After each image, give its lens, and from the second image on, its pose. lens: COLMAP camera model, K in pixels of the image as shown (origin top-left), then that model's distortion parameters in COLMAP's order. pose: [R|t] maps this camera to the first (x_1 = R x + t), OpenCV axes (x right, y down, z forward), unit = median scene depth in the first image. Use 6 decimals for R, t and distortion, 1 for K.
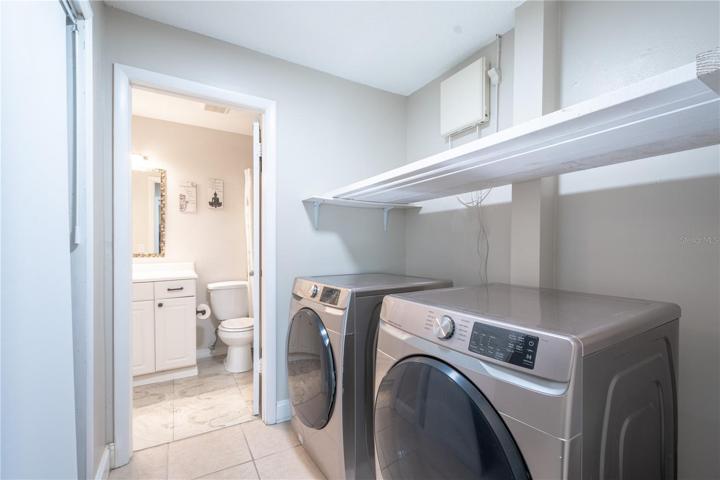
lens RADIAL K [[319.0, 0, 361.9], [0, 319.0, 248.5], [0, 0, 1]] dist [0.000874, -0.000608]
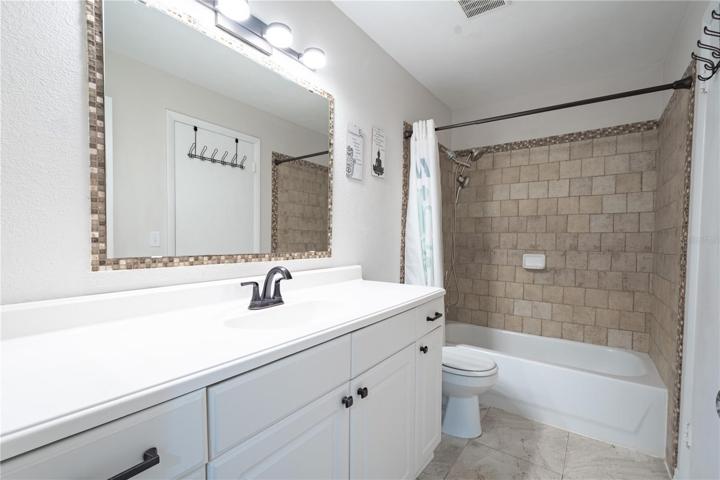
lens RADIAL K [[325.5, 0, 362.1], [0, 325.5, 248.2], [0, 0, 1]] dist [-0.000378, -0.000368]
pose [[0.914253, -0.000335, 0.405143, -1.291622], [-0.010903, 0.999617, 0.025431, -0.006309], [-0.404997, -0.027668, 0.913899, 0.755279]]
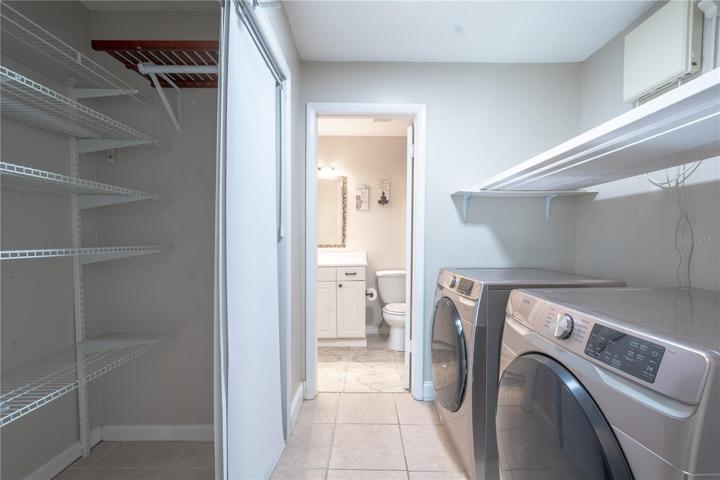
lens RADIAL K [[319.0, 0, 361.9], [0, 319.0, 248.5], [0, 0, 1]] dist [0.000874, -0.000608]
pose [[0.859813, 0.016882, -0.510331, 0.105794], [-0.005694, 0.999708, 0.023477, 0.001301], [0.510578, -0.017280, 0.859658, -0.042959]]
